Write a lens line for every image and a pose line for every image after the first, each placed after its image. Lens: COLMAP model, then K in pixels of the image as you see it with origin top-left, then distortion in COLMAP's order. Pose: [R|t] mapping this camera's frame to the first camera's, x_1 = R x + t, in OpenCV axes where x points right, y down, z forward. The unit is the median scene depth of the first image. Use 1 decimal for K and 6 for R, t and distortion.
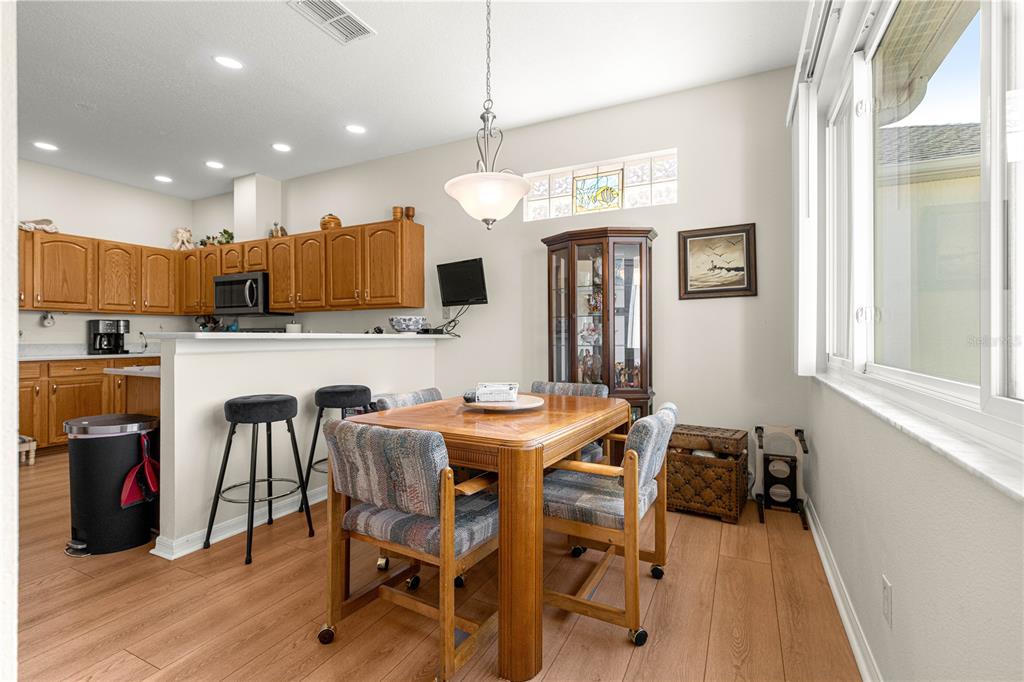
lens RADIAL K [[460.6, 0, 502.9], [0, 460.6, 332.9], [0, 0, 1]] dist [0.010863, -0.000952]
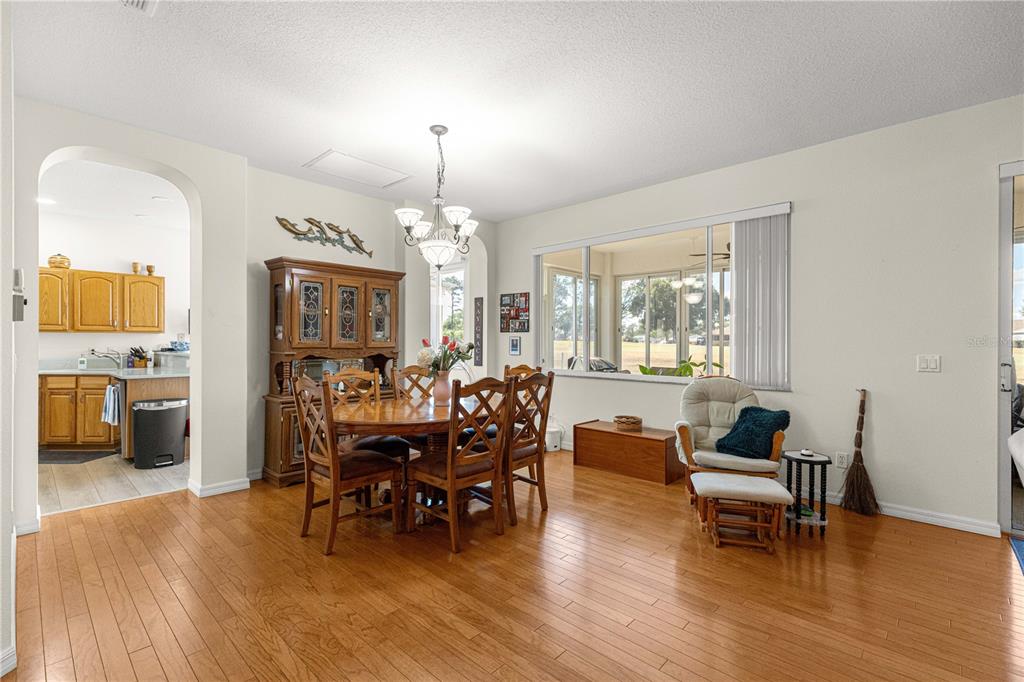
lens RADIAL K [[460.6, 0, 506.3], [0, 460.6, 340.6], [0, 0, 1]] dist [0.010863, -0.000952]
pose [[0.281343, 0.004349, 0.959597, -1.143634], [-0.003717, 0.999987, -0.003442, -0.026220], [-0.959600, -0.002598, 0.281356, -0.456447]]
